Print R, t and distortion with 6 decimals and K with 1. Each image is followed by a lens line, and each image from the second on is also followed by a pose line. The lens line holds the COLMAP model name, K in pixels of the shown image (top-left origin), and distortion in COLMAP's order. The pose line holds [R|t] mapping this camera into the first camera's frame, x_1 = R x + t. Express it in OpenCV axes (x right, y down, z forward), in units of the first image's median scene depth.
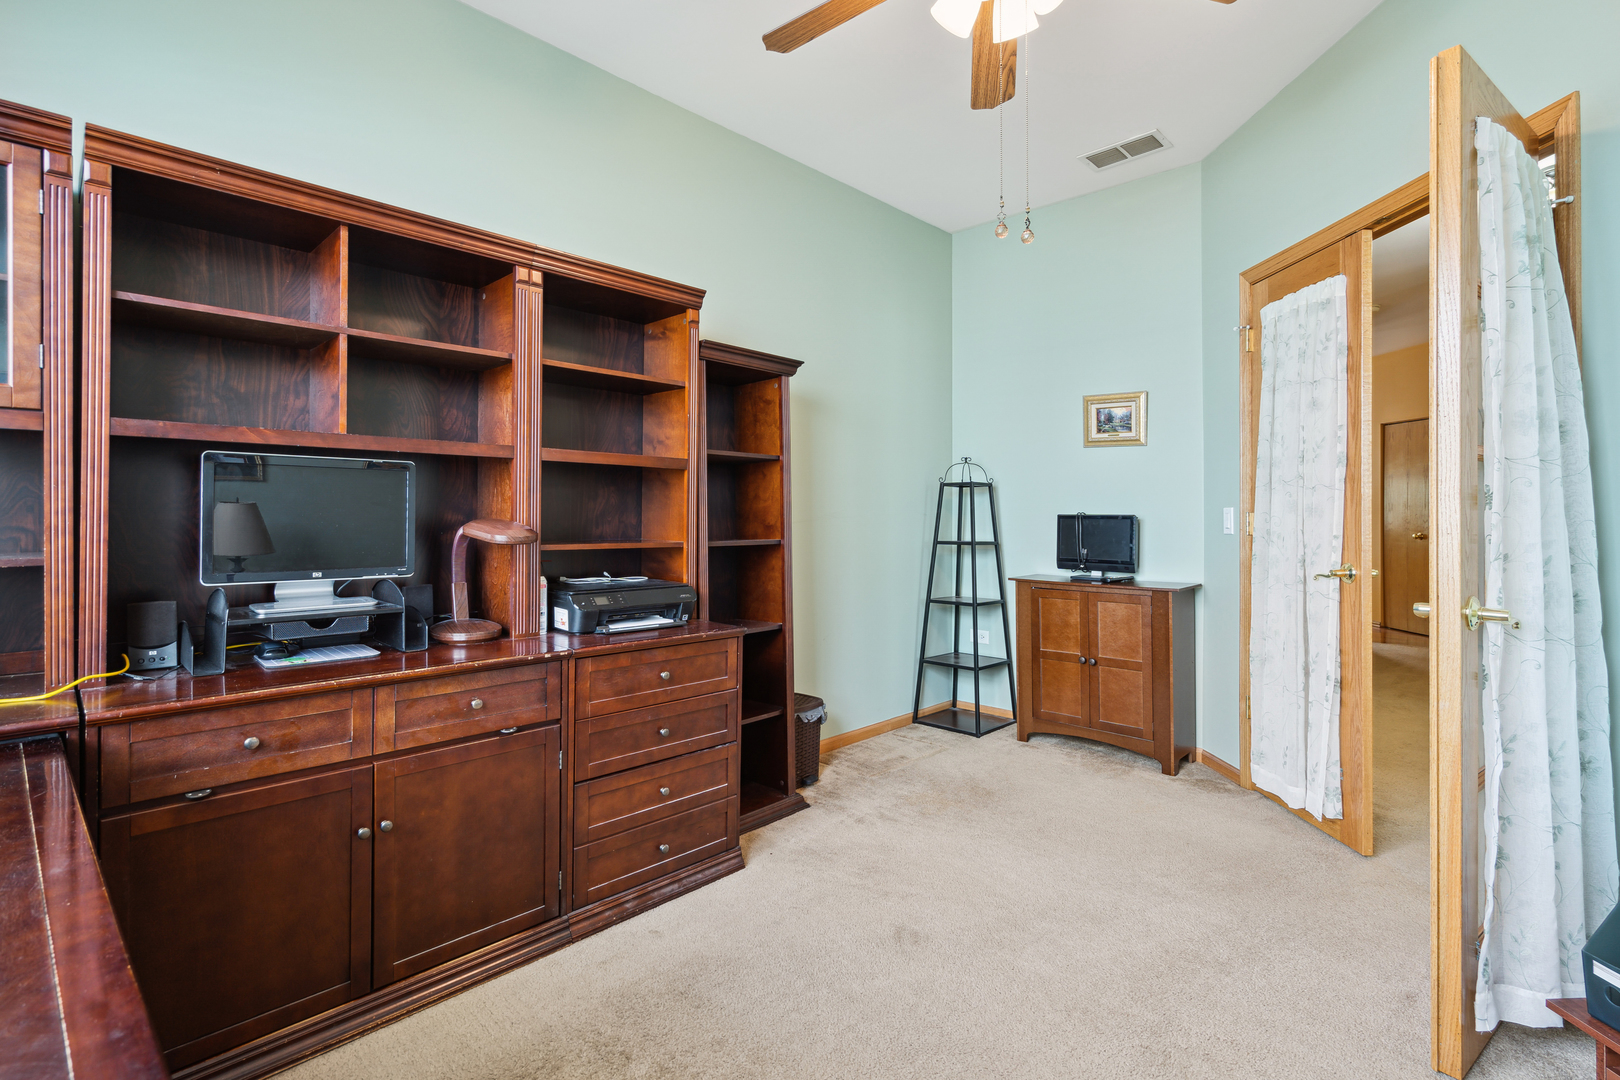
lens RADIAL K [[757.0, 0, 780.0], [0, 757.0, 514.2], [0, 0, 1]] dist [0.004926, 0.001511]
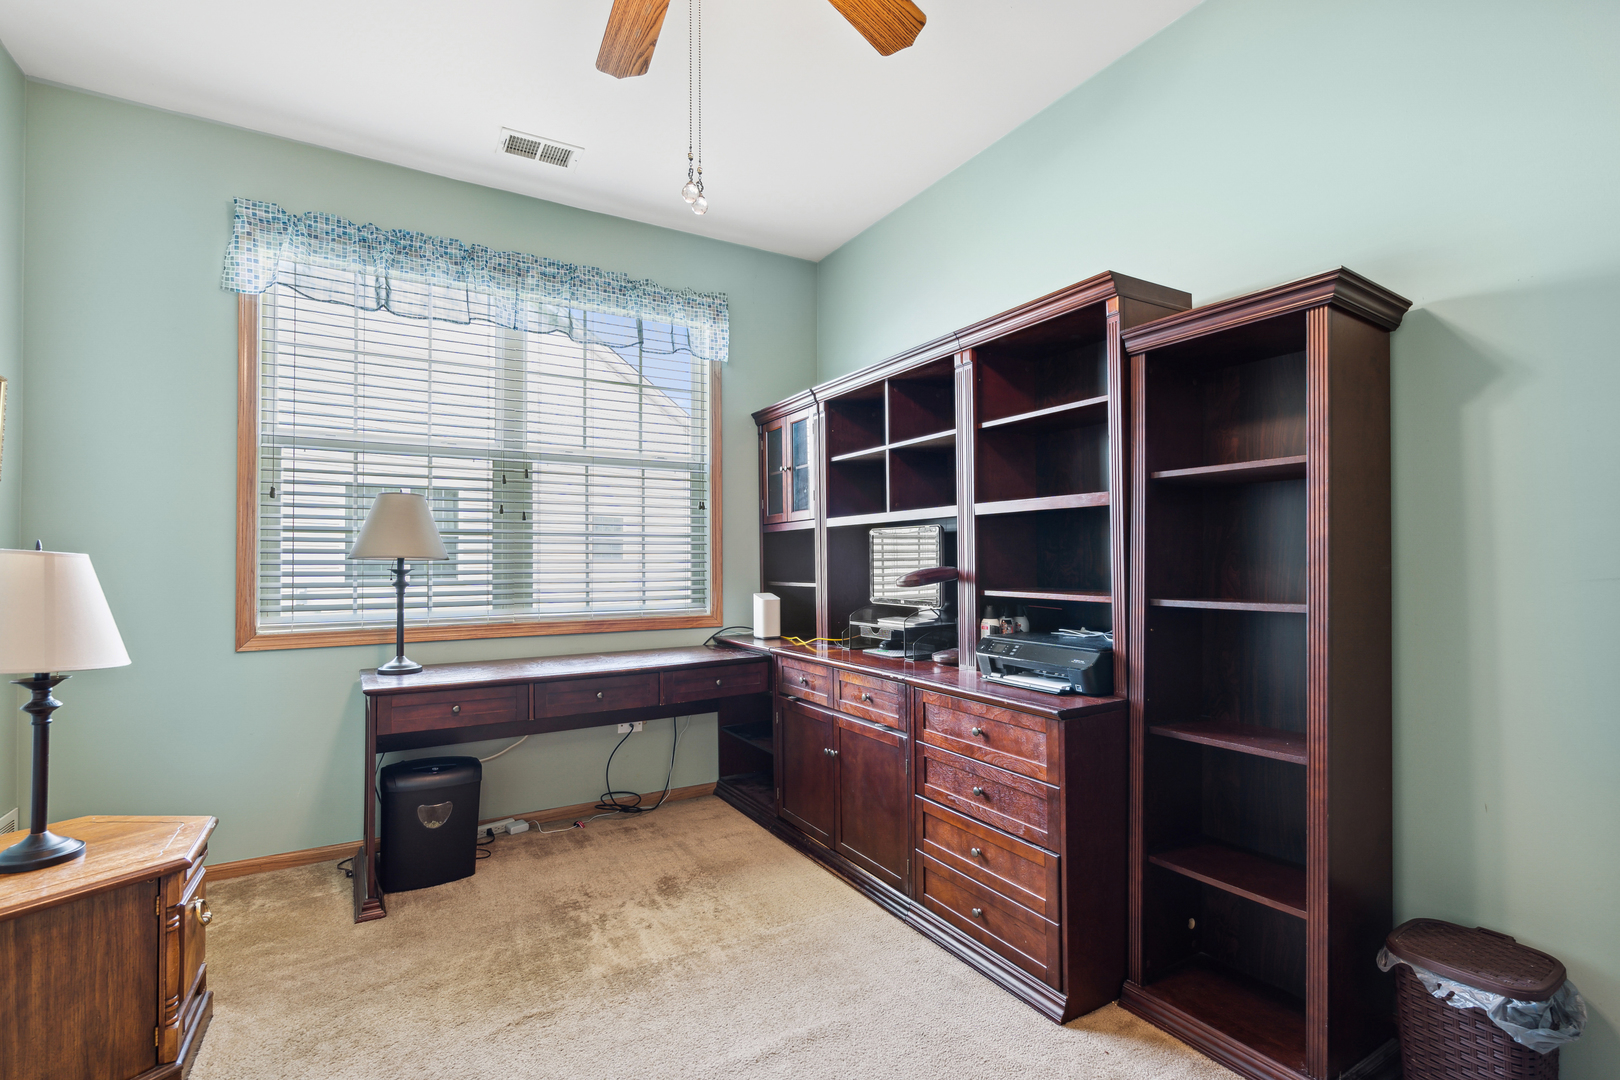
lens RADIAL K [[757.0, 0, 811.4], [0, 757.0, 544.9], [0, 0, 1]] dist [0.004926, 0.001511]
pose [[-0.229229, -0.020837, -0.973150, 1.008189], [0.004039, 0.999742, -0.022358, -0.003522], [0.973364, -0.009055, -0.229085, 1.228651]]
